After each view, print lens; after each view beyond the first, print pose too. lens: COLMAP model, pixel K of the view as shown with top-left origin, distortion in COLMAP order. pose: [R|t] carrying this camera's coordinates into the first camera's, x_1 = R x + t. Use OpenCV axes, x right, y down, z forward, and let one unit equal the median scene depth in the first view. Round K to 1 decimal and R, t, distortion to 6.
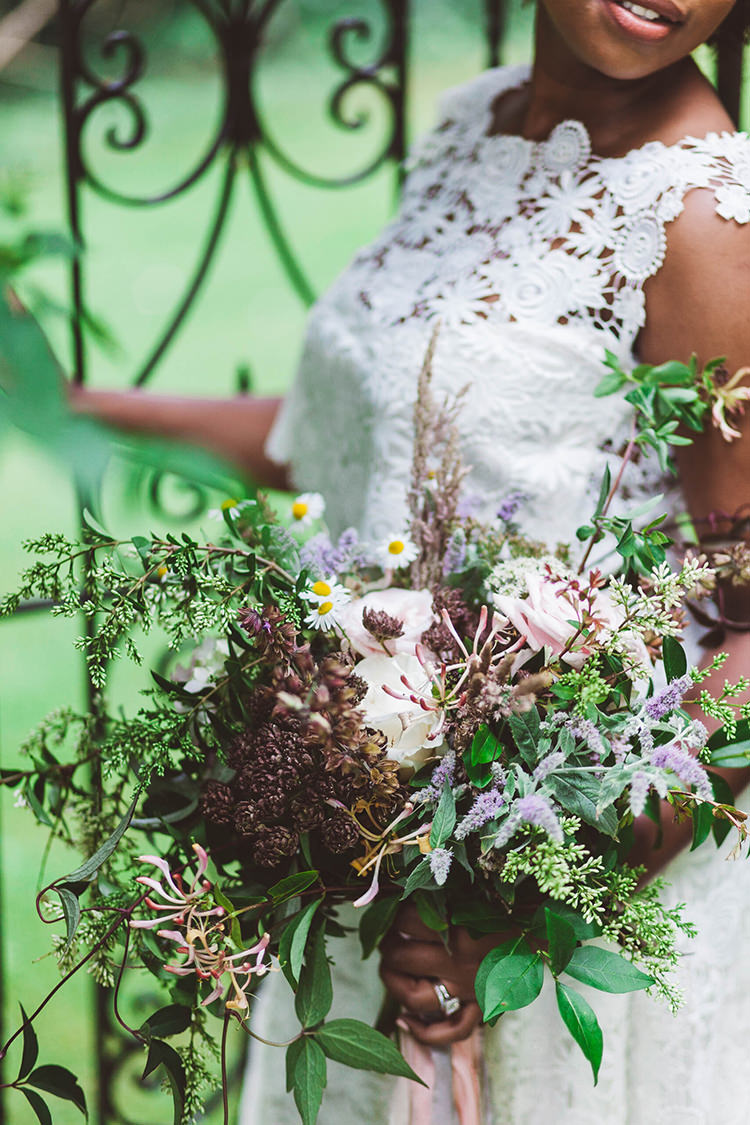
lens RADIAL K [[2803.6, 0, 381.6], [0, 2803.6, 558.1], [0, 0, 1]] dist [0.083189, 0.000000]
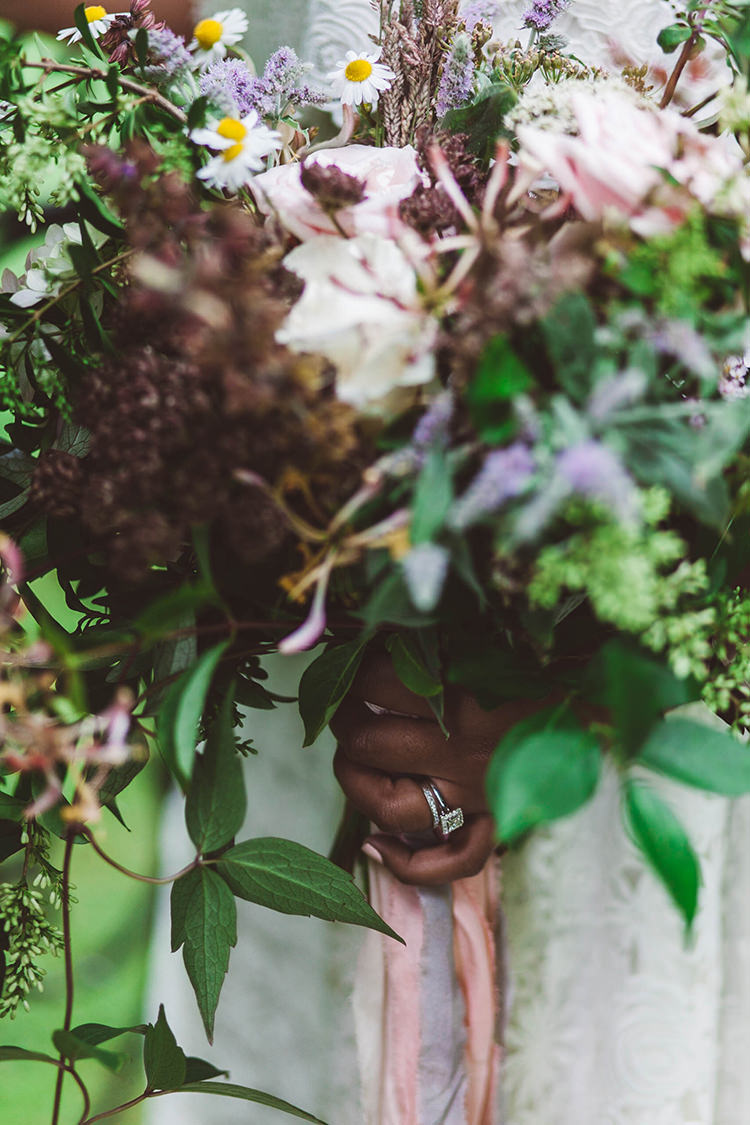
lens RADIAL K [[2803.6, 0, 370.6], [0, 2803.6, 565.2], [0, 0, 1]] dist [0.083189, 0.000000]
pose [[0.999906, -0.000663, -0.013710, 0.016736], [0.001492, 0.998162, 0.060583, 0.068922], [0.013645, -0.060598, 0.998069, 0.404047]]
